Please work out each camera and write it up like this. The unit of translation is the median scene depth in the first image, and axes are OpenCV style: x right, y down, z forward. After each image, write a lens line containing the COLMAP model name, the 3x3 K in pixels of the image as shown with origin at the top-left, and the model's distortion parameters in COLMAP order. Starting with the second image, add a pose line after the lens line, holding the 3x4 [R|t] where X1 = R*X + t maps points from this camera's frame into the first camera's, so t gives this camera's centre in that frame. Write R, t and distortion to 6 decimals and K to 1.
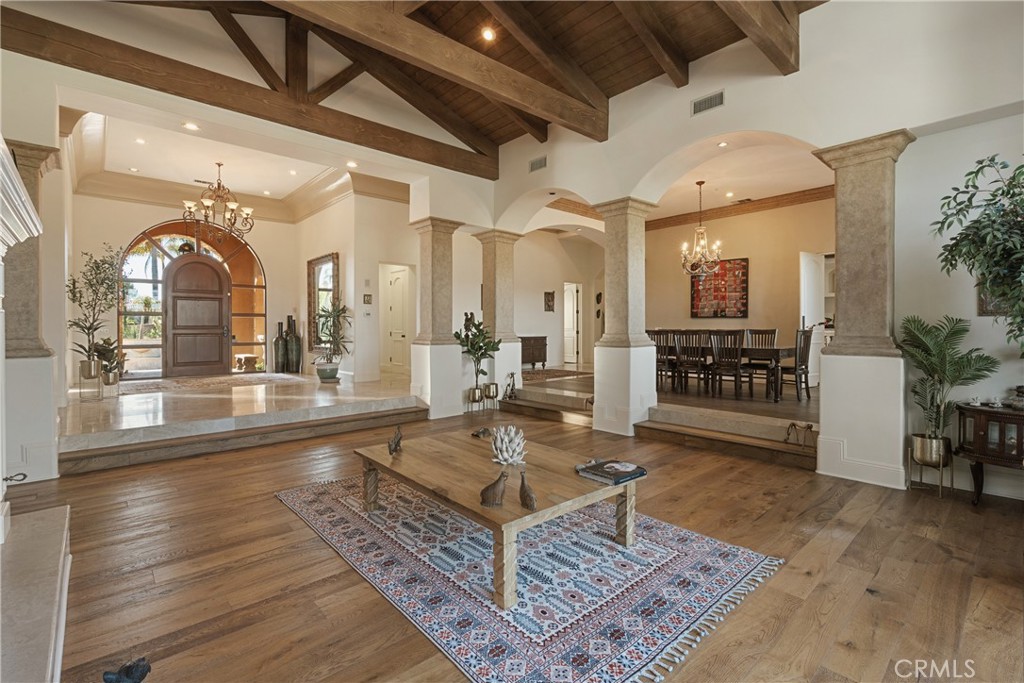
lens RADIAL K [[468.4, 0, 484.3], [0, 468.4, 330.0], [0, 0, 1]] dist [-0.003018, 0.000077]
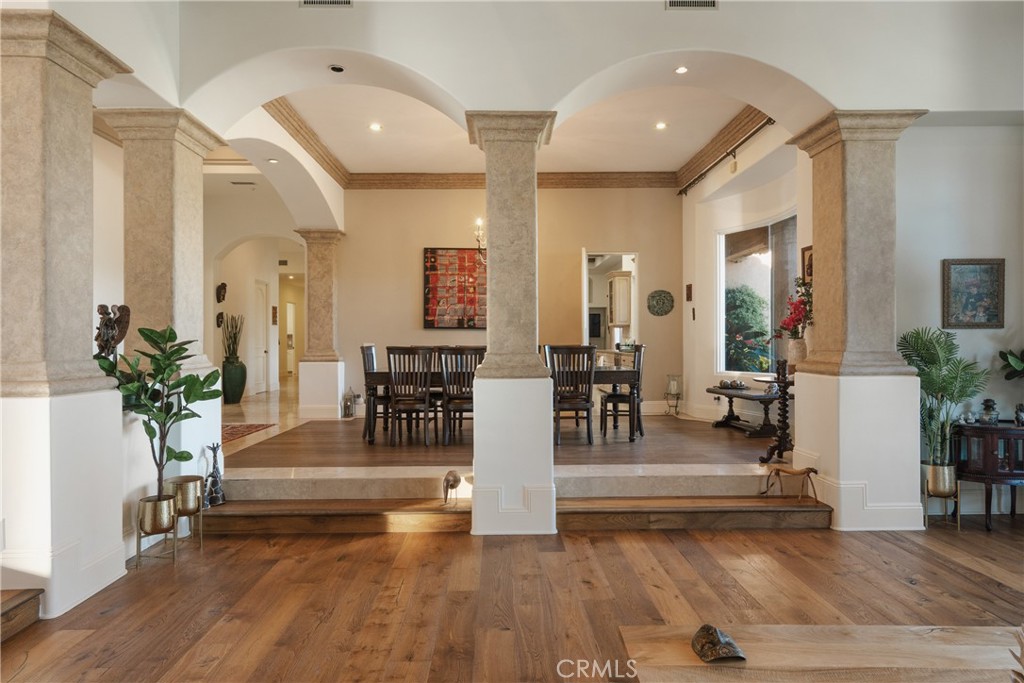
lens RADIAL K [[629.9, 0, 511.9], [0, 629.9, 345.2], [0, 0, 1]] dist [-0.004322, -0.001551]
pose [[0.628656, -0.004637, 0.777670, -0.265926], [0.007674, 0.999971, -0.000240, -0.001573], [-0.777646, 0.006119, 0.628673, 0.475497]]
